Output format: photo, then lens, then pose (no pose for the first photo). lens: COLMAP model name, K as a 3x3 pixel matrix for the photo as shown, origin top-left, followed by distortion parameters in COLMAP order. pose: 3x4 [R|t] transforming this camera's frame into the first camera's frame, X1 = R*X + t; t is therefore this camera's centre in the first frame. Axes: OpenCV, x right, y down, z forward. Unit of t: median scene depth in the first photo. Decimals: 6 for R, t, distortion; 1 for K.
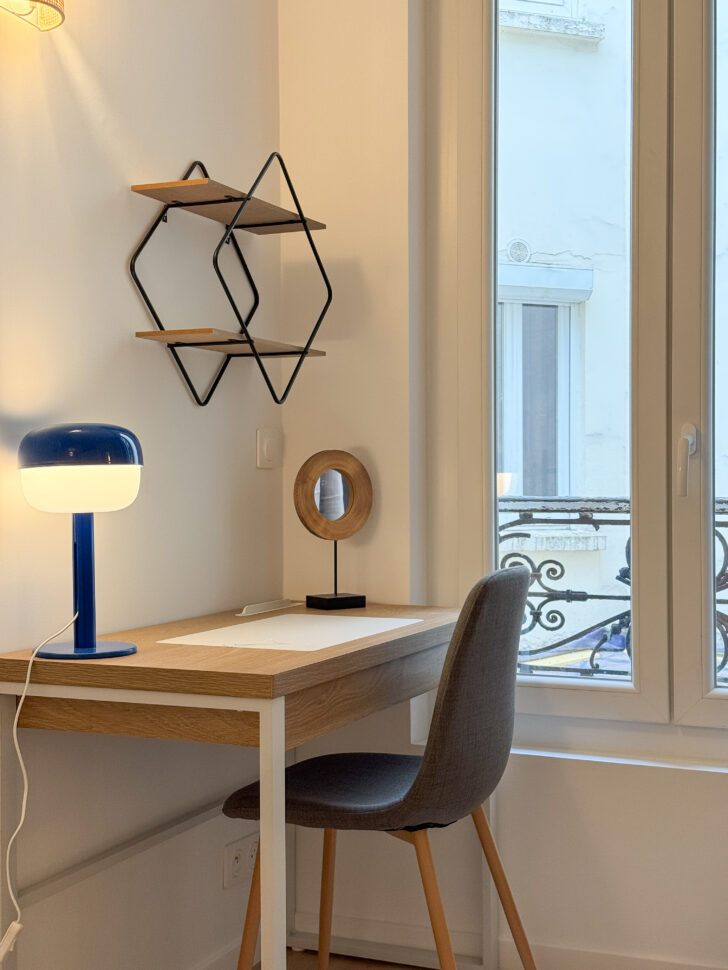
lens RADIAL K [[1352.0, 0, 363.7], [0, 1352.0, 484.7], [0, 0, 1]] dist [0.128271, 0.000000]
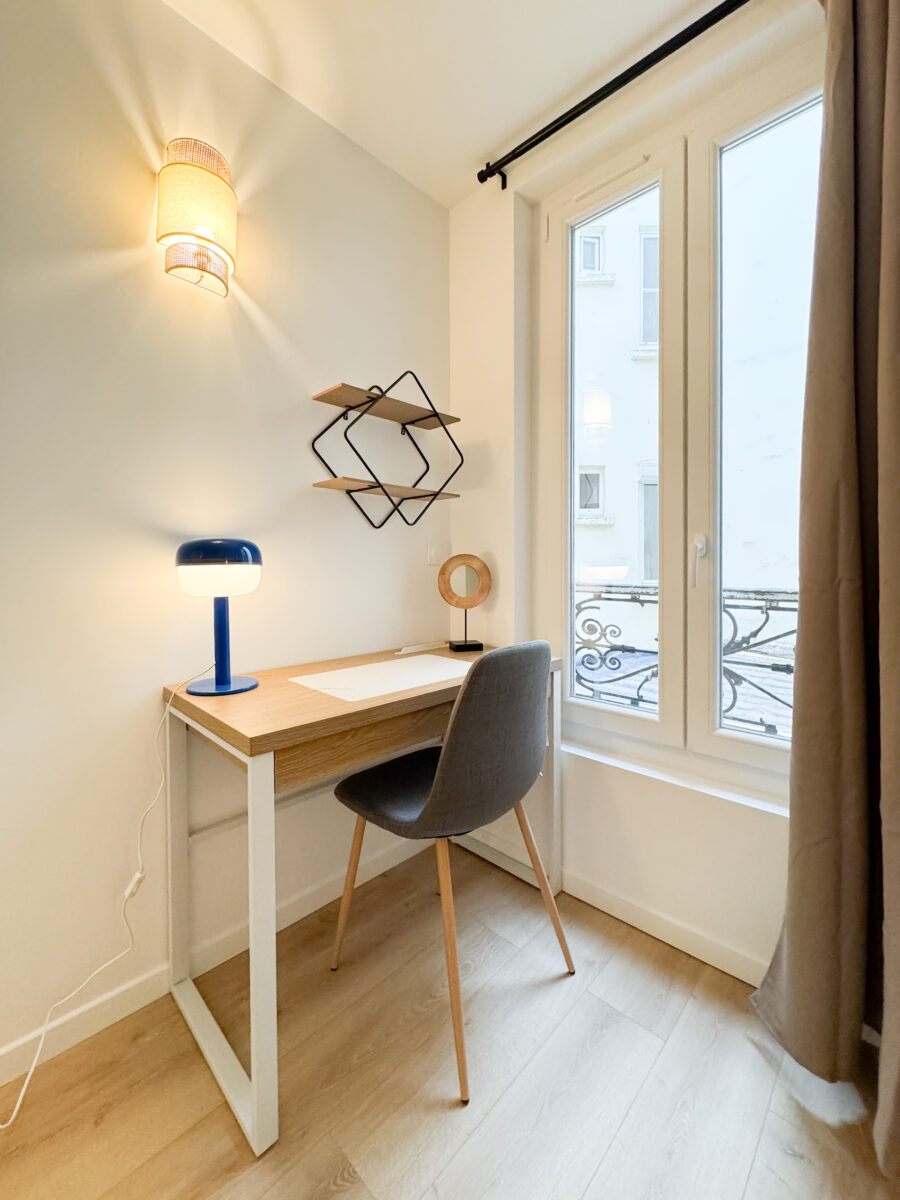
lens RADIAL K [[485.9, 0, 460.0], [0, 485.9, 562.4], [0, 0, 1]] dist [0.001557, -0.000033]
pose [[0.935941, 0.002483, -0.352149, 0.180035], [-0.005251, 0.999962, -0.006903, -0.011203], [0.352118, 0.008310, 0.935919, 0.442794]]
